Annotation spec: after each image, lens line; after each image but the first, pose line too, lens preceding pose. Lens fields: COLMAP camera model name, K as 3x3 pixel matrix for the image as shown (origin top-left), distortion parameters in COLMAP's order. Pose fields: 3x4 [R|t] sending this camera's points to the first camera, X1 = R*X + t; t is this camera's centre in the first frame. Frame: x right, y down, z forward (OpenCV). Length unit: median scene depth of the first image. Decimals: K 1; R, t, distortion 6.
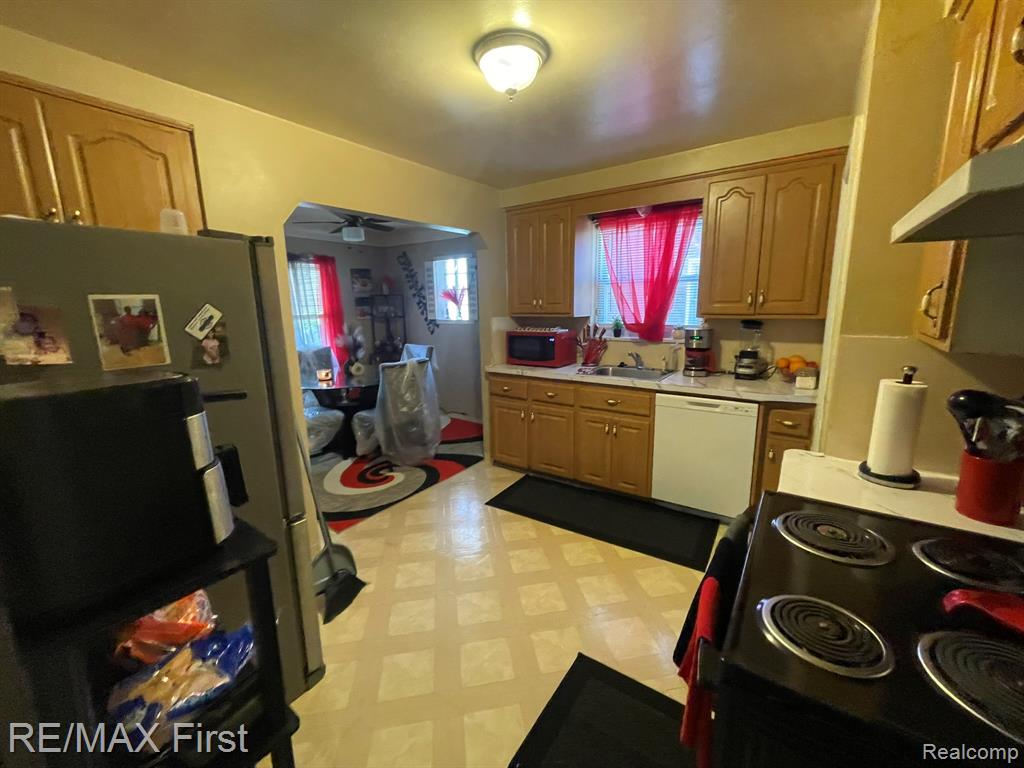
lens RADIAL K [[416.3, 0, 513.4], [0, 416.3, 382.2], [0, 0, 1]] dist [-0.002366, -0.000414]
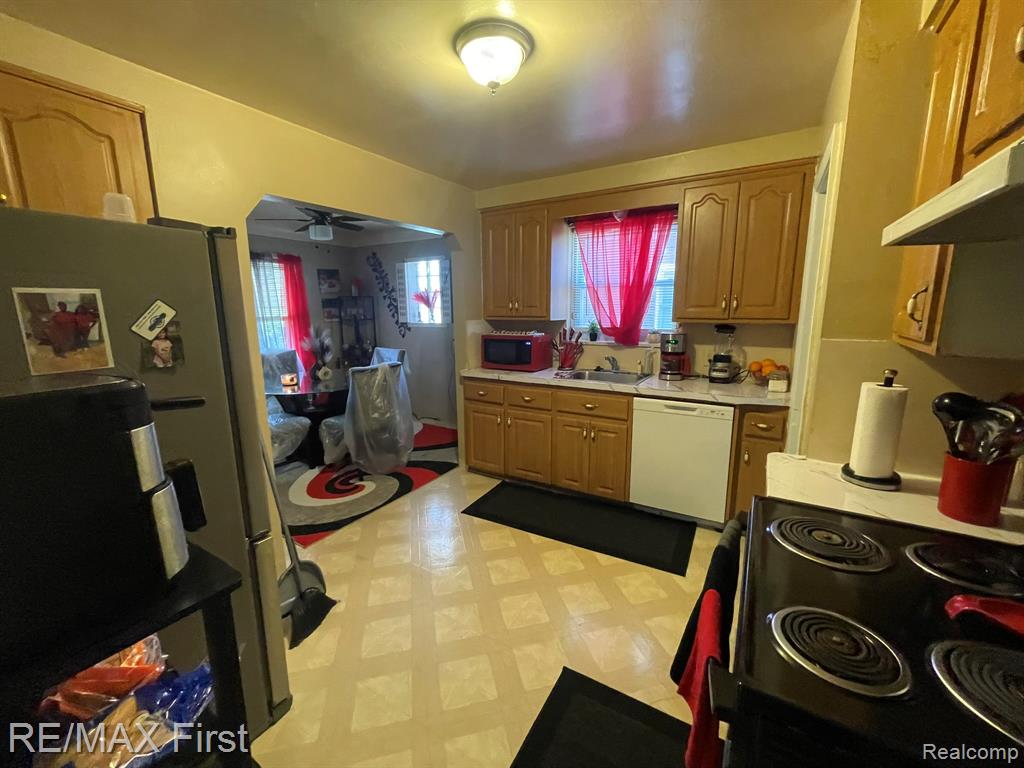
lens RADIAL K [[416.3, 0, 513.0], [0, 416.3, 381.3], [0, 0, 1]] dist [-0.002366, -0.000414]
pose [[0.997512, -0.002906, 0.070444, -0.018496], [0.003792, 0.999916, -0.012434, -0.000008], [-0.070402, 0.012670, 0.997438, 0.026746]]
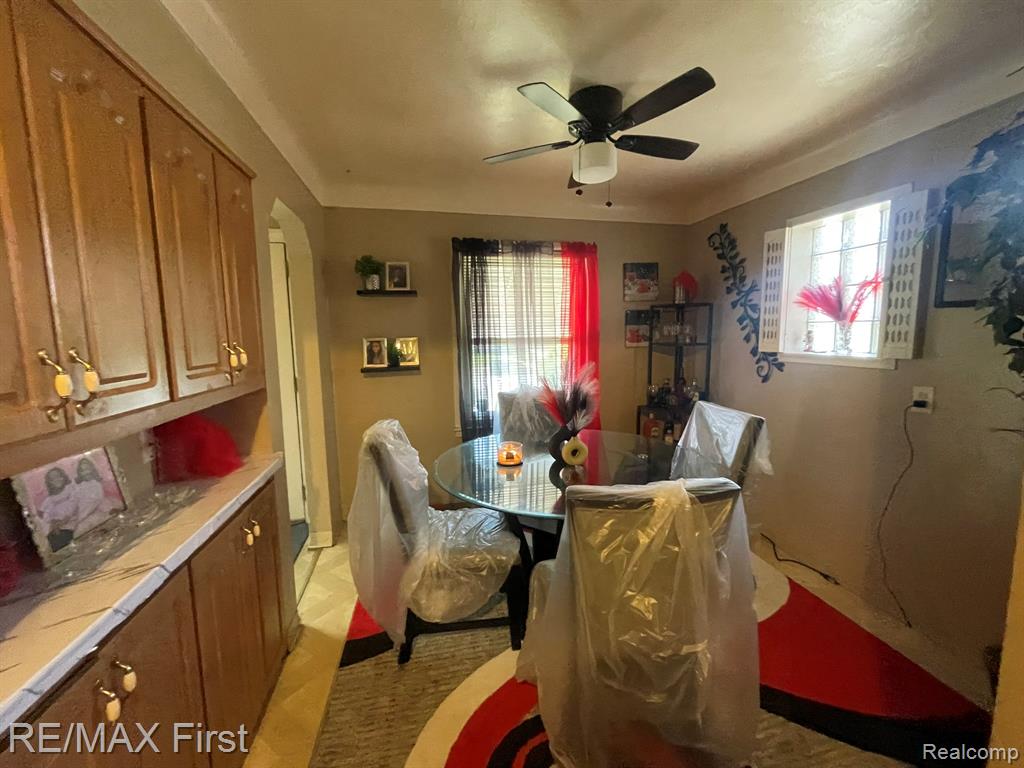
lens RADIAL K [[416.3, 0, 510.6], [0, 416.3, 378.4], [0, 0, 1]] dist [-0.002366, -0.000414]
pose [[0.734184, 0.085774, -0.673511, -0.190686], [-0.133681, 0.990832, -0.019537, -0.155515], [0.665660, 0.104379, 0.738919, 0.975421]]
